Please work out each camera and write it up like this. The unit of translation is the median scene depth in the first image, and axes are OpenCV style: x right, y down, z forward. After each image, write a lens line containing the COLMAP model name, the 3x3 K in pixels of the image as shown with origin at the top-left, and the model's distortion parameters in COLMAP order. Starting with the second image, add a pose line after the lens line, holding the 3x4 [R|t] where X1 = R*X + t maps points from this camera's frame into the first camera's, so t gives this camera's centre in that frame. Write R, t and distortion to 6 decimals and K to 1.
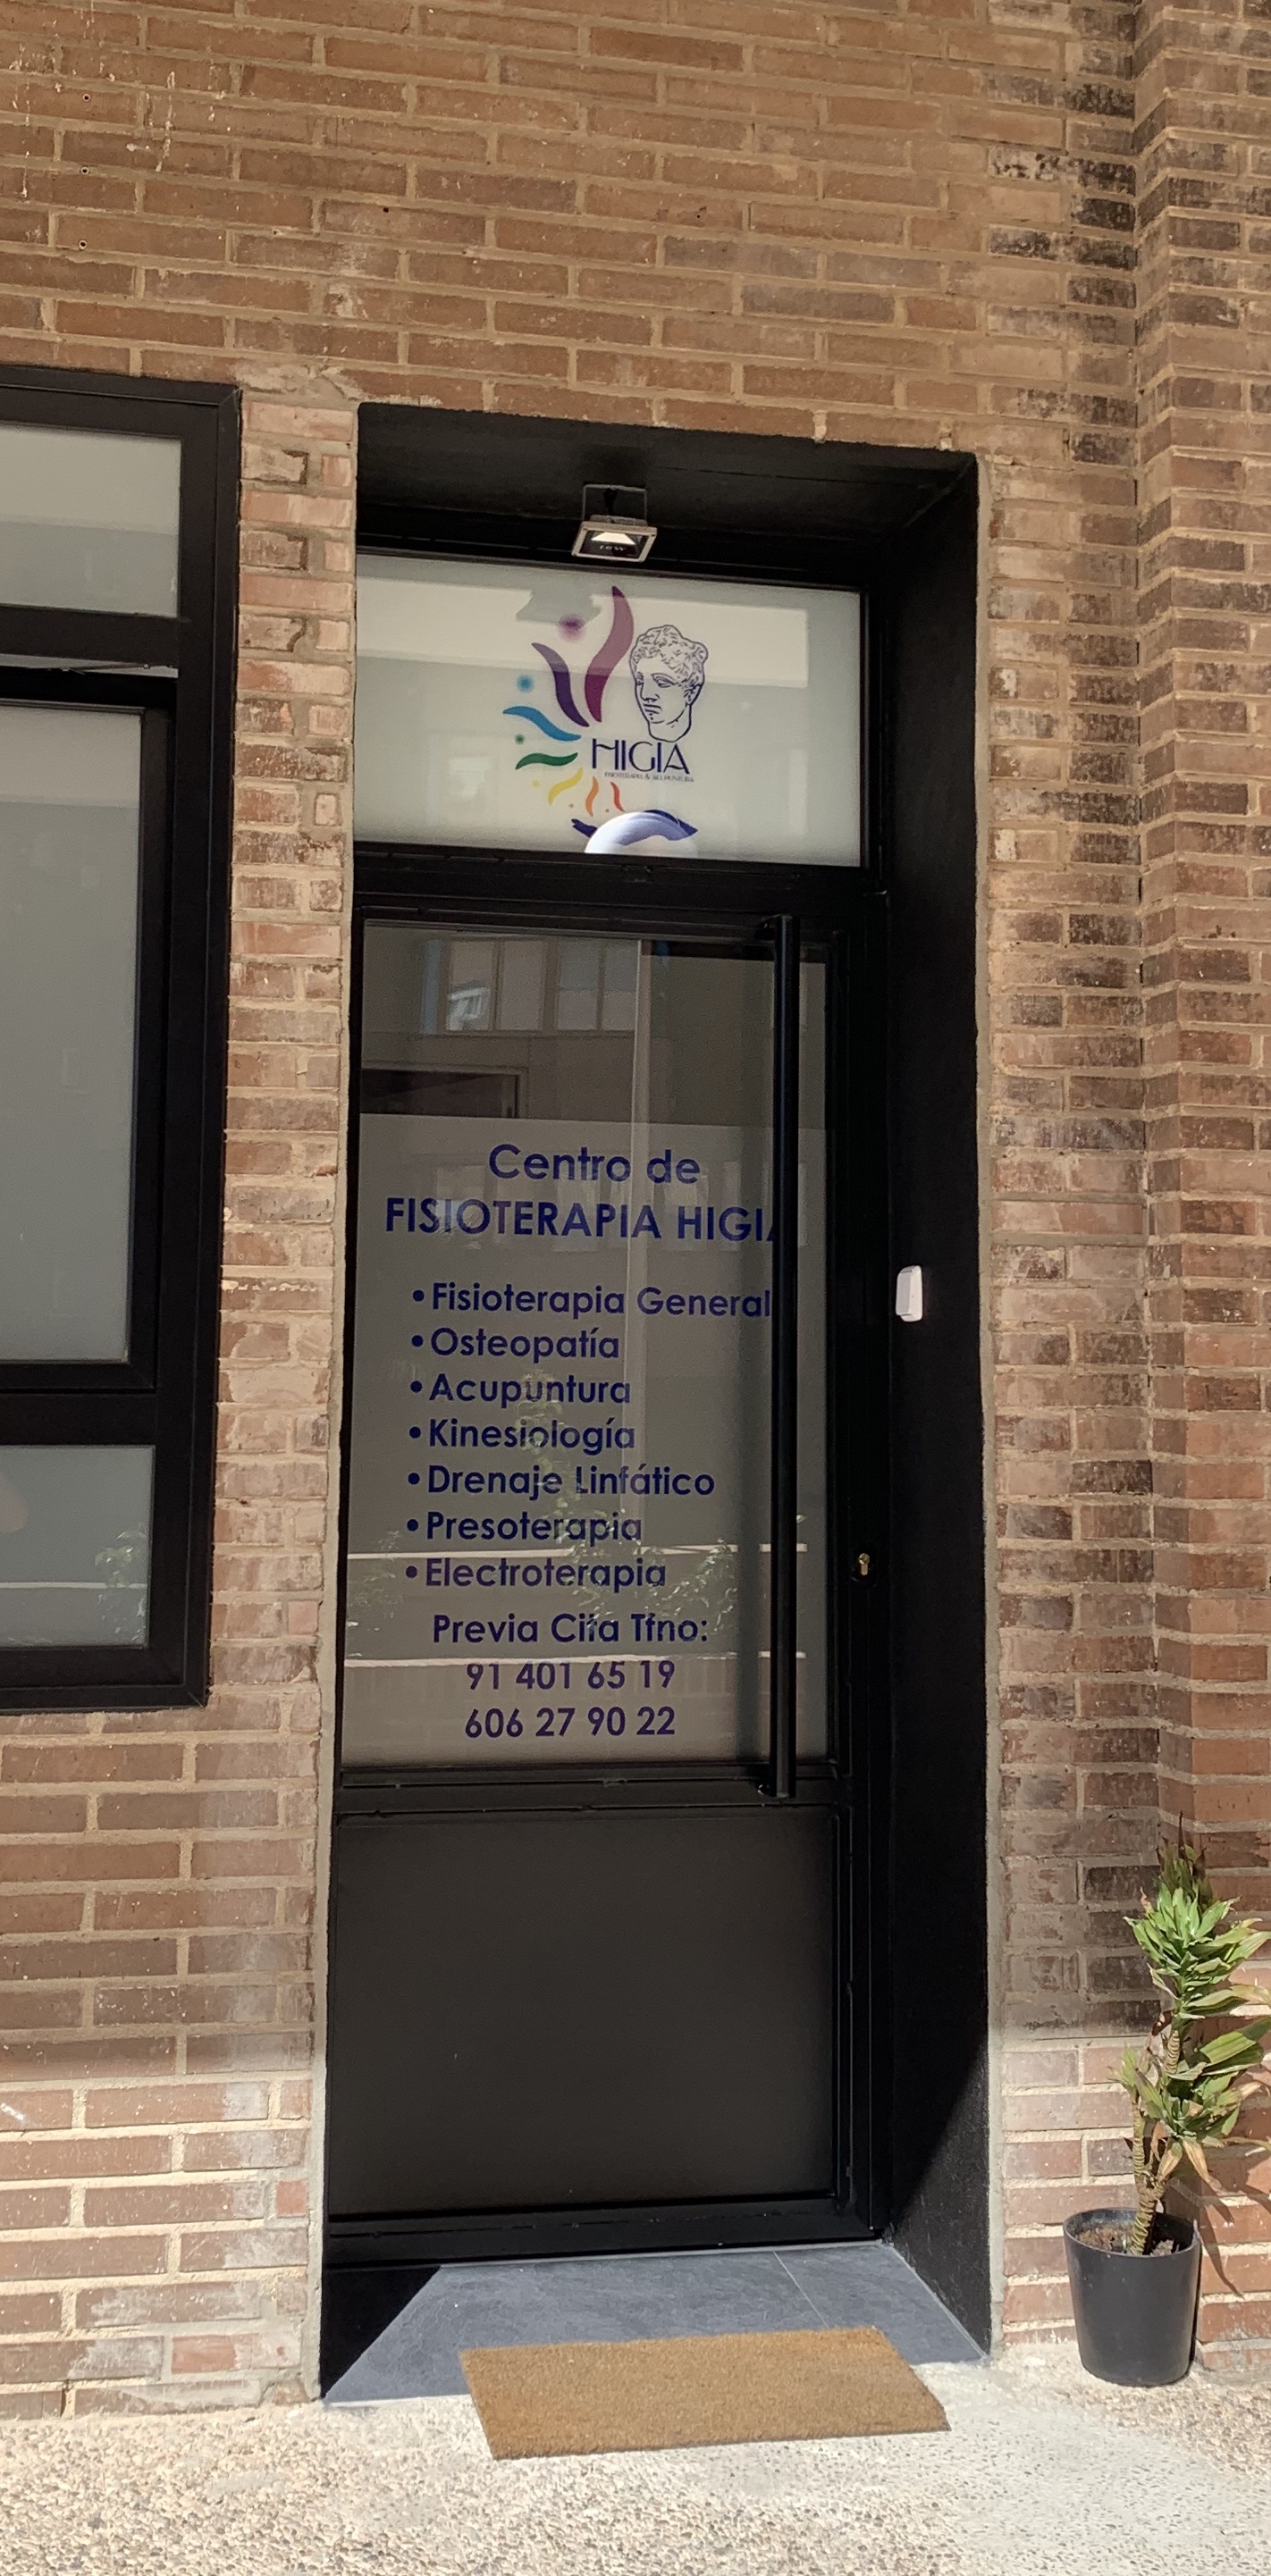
lens RADIAL K [[2779.4, 0, 635.5], [0, 2779.4, 1075.5], [0, 0, 1]] dist [-0.001290, -0.015612]
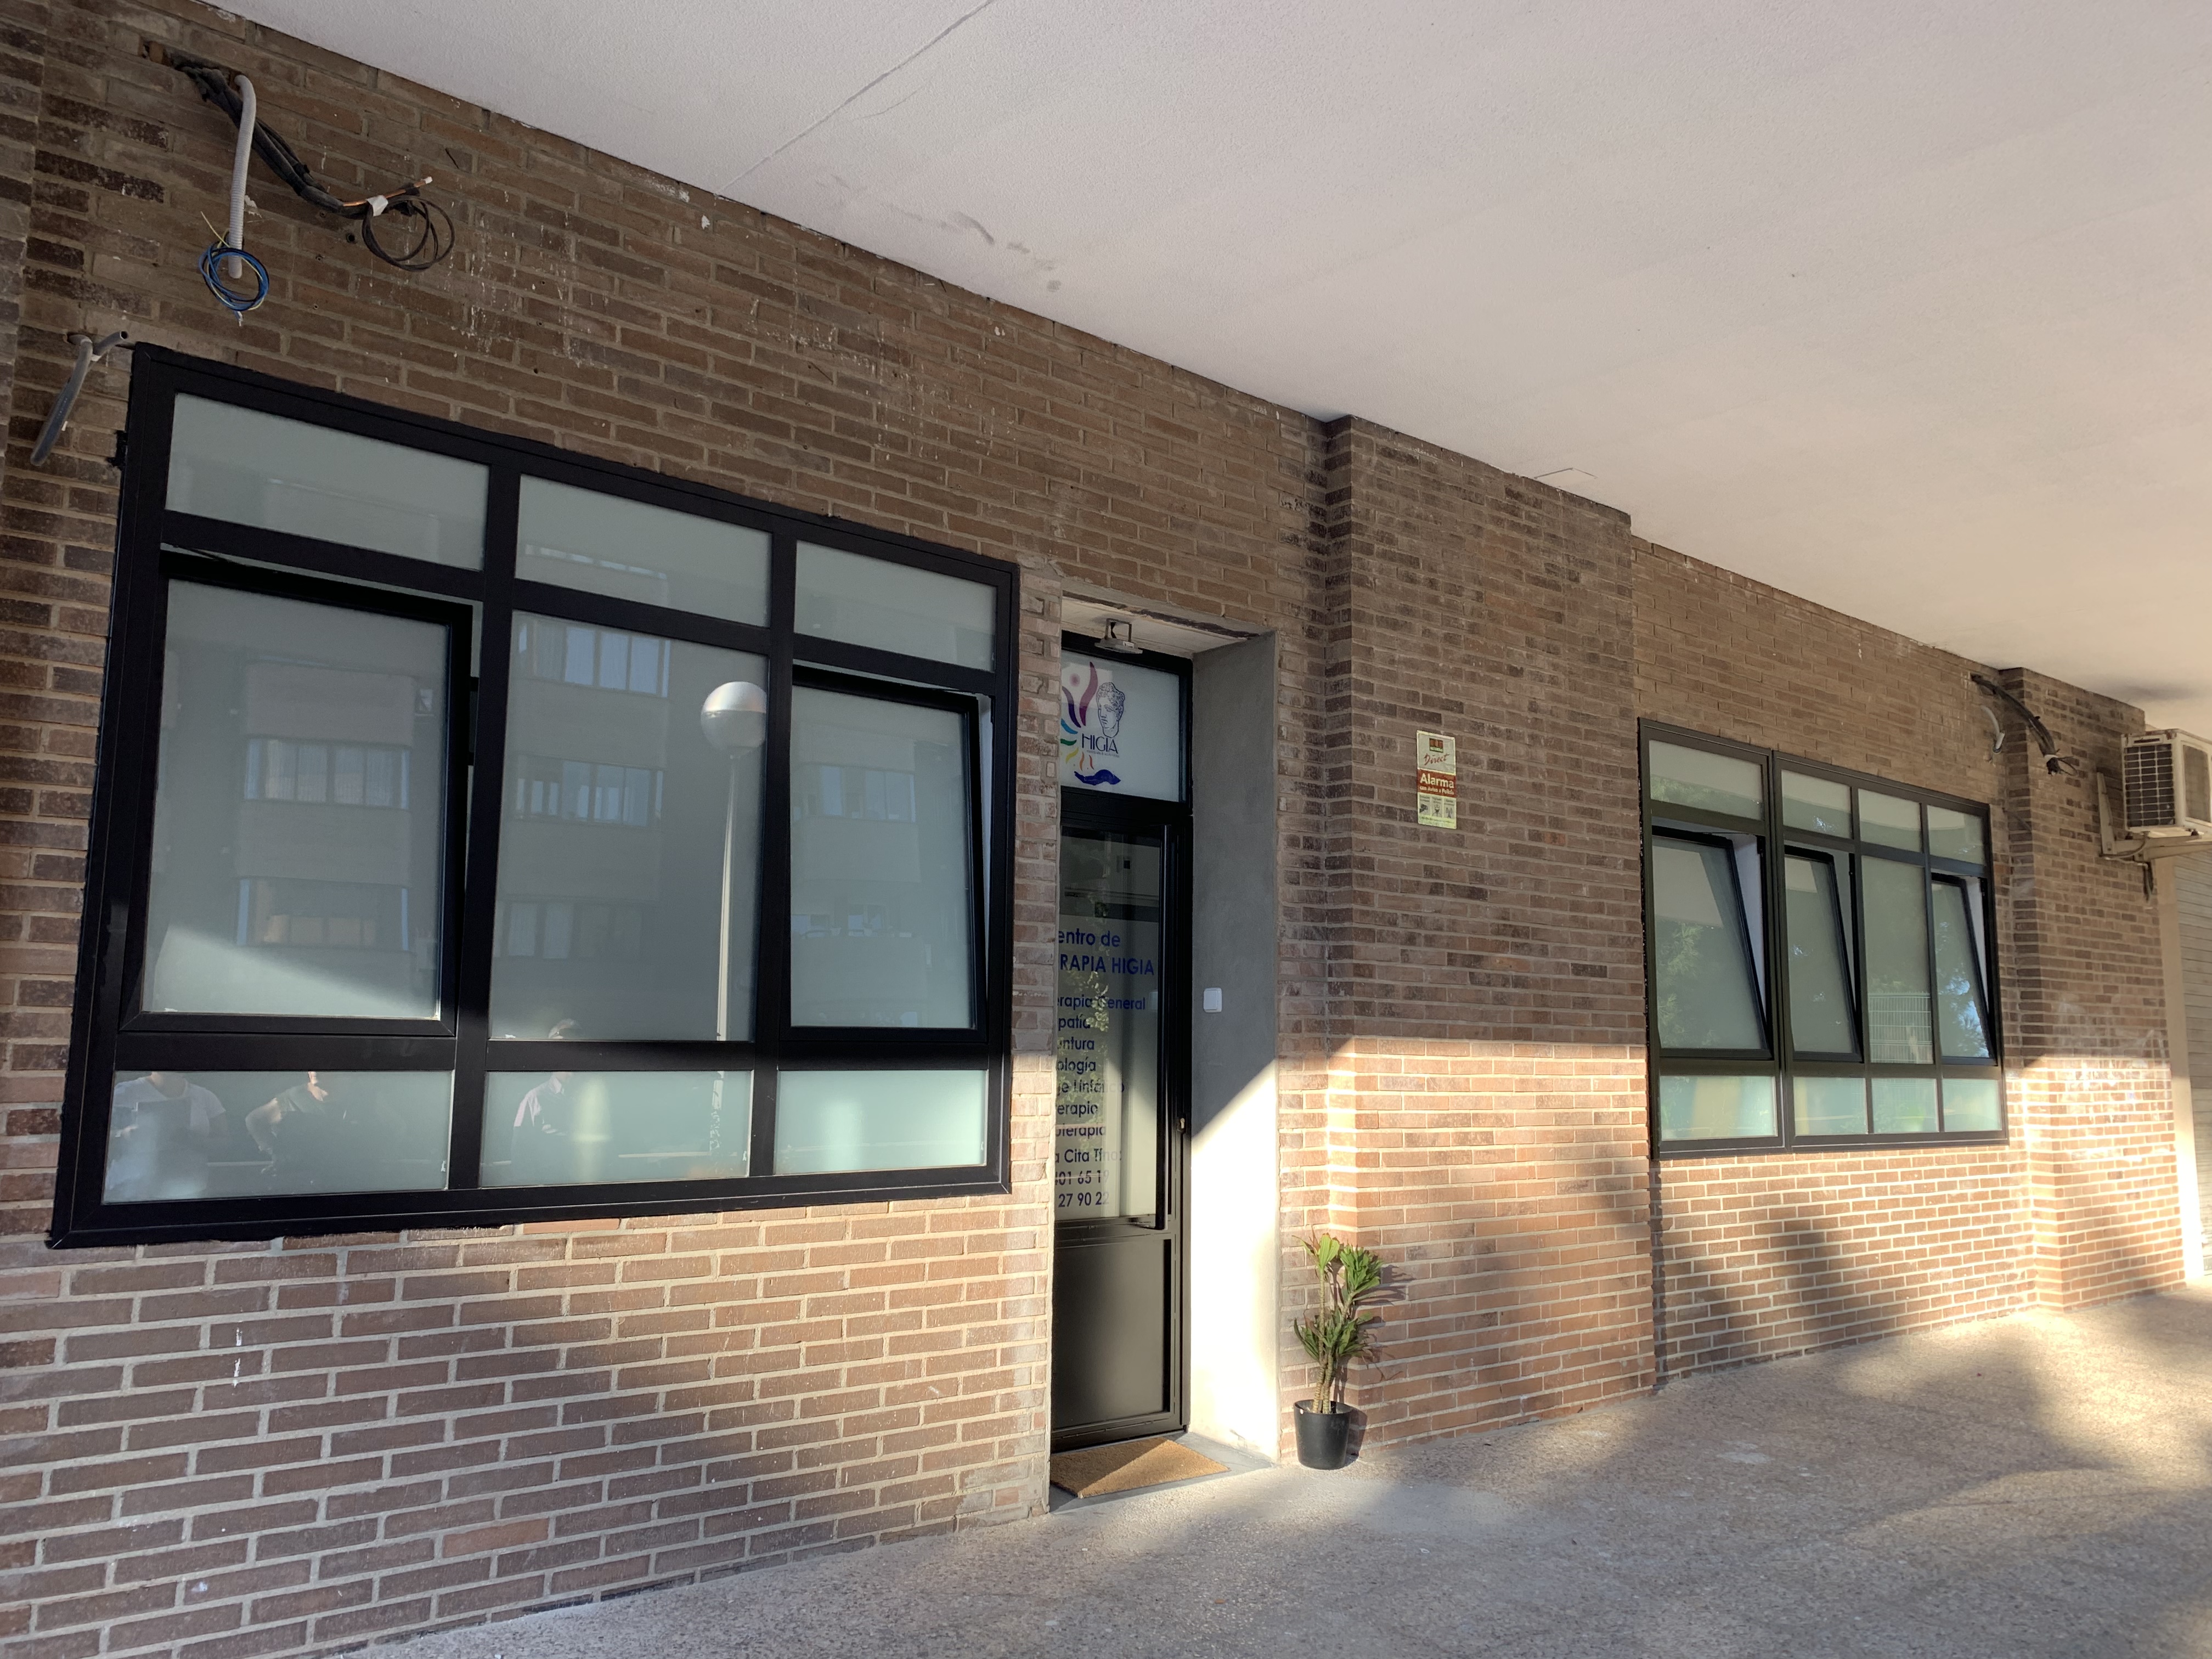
lens RADIAL K [[1682.5, 0, 1106.0], [0, 1682.5, 829.5], [0, 0, 1]] dist [-0.004577, -0.003997]
pose [[0.879413, 0.063926, 0.471748, -0.662601], [-0.061195, 0.997902, -0.021146, -0.024941], [-0.472110, -0.010273, 0.881480, -0.152140]]
